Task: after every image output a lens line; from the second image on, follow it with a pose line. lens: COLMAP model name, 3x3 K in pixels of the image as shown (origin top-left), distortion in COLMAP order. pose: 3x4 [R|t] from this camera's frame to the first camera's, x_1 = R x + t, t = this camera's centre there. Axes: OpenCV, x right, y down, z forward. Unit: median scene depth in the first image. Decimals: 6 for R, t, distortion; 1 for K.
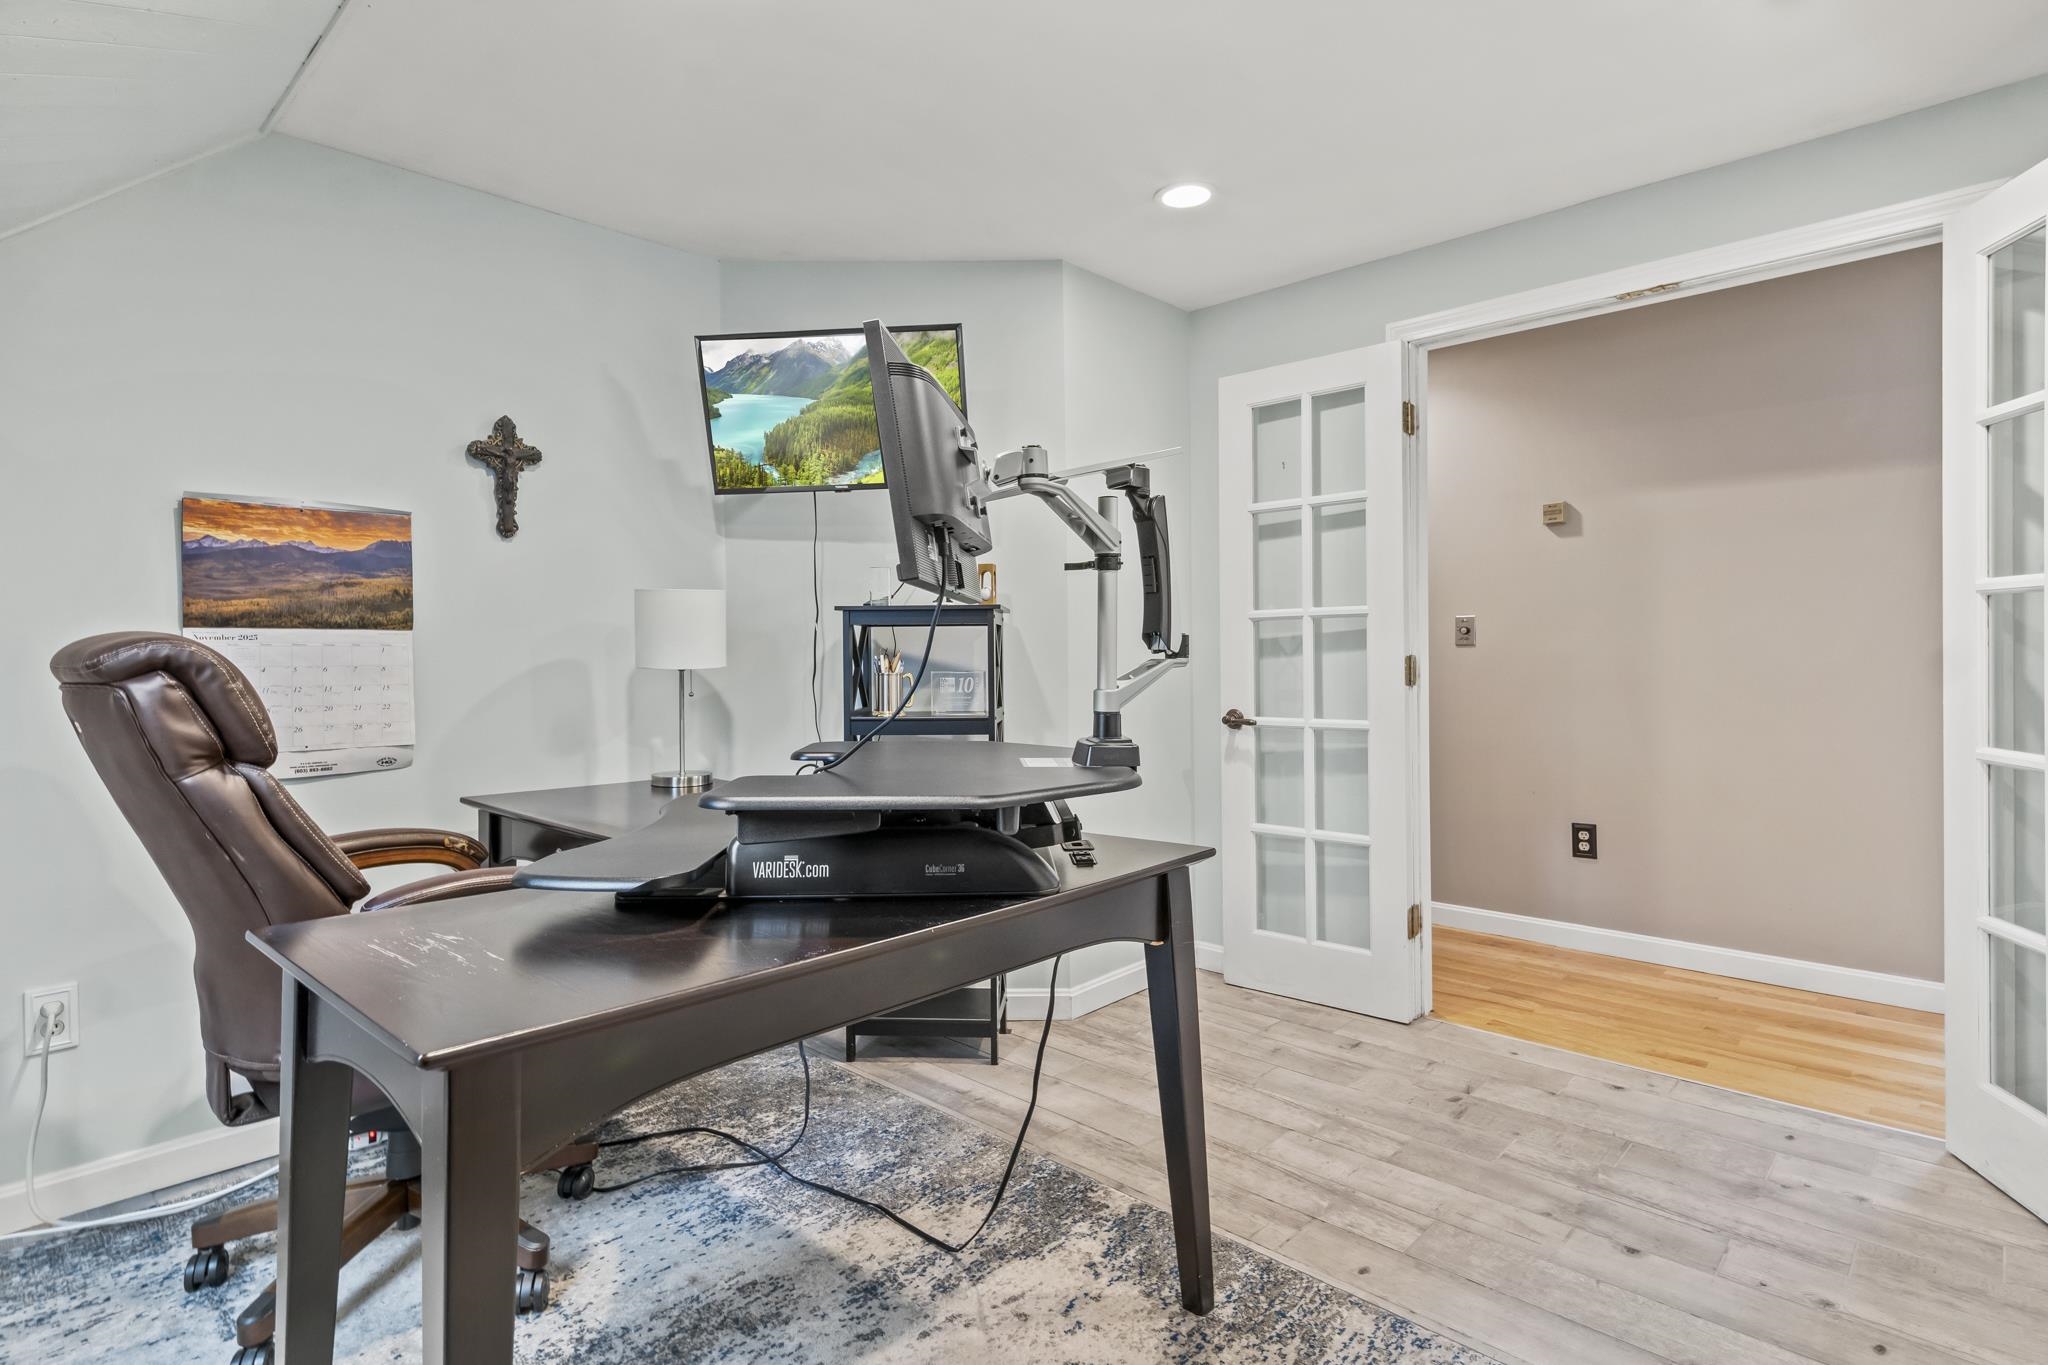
lens RADIAL K [[1076.2, 0, 1030.0], [0, 1076.2, 666.2], [0, 0, 1]] dist [0.001339, -0.000054]
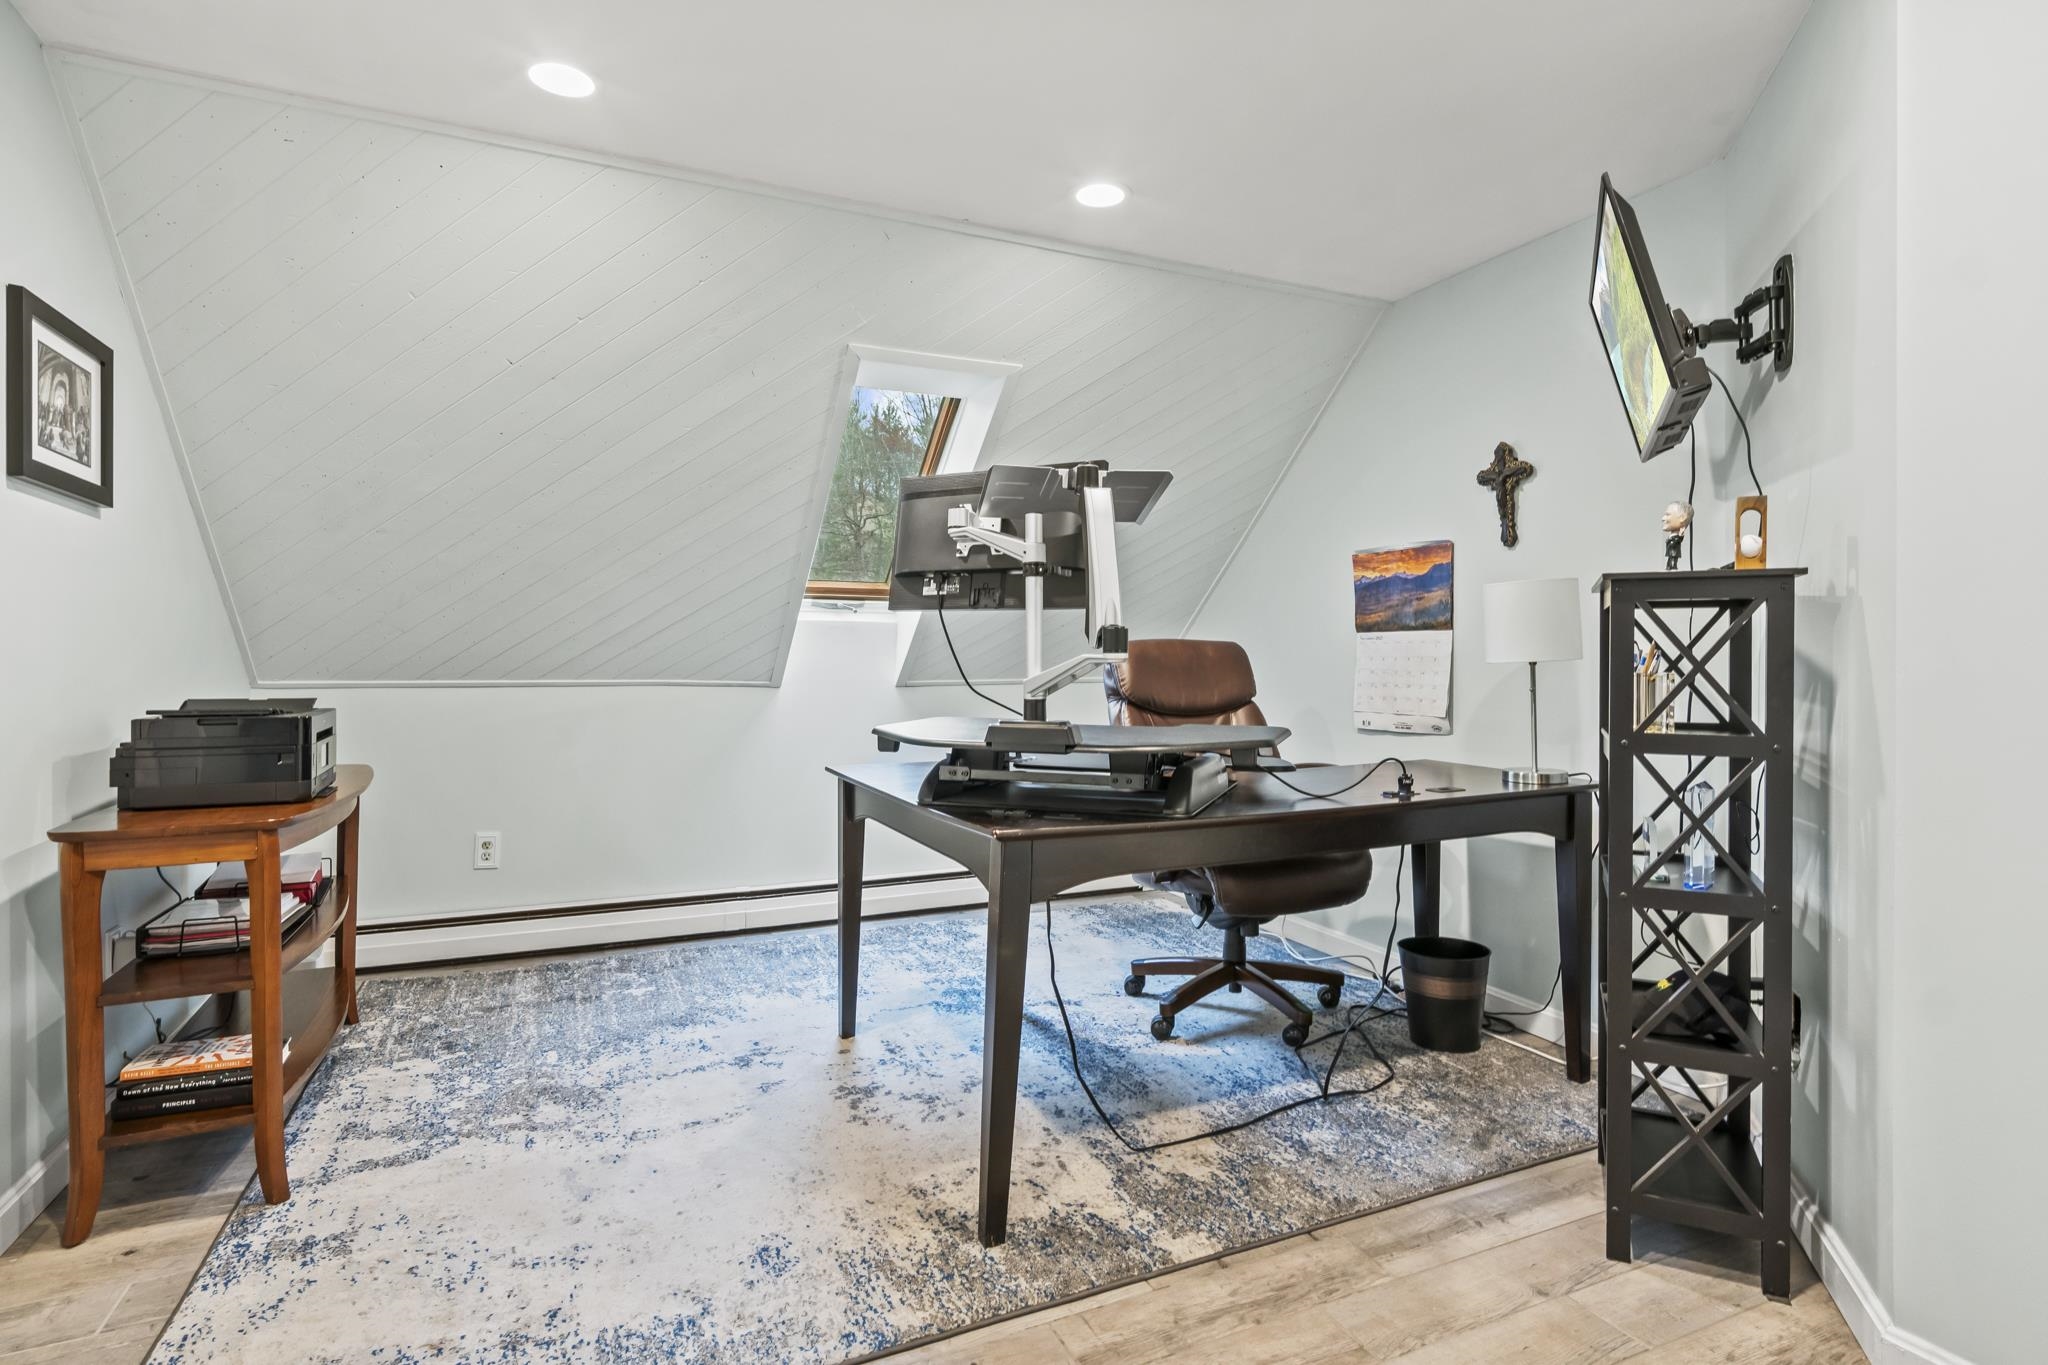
lens RADIAL K [[1076.2, 0, 1030.0], [0, 1076.2, 666.2], [0, 0, 1]] dist [0.001339, -0.000054]
pose [[-0.409582, 0.016103, -0.912131, 0.897419], [-0.004591, 0.999795, 0.019712, -0.013911], [0.912262, 0.012261, -0.409424, 1.165702]]
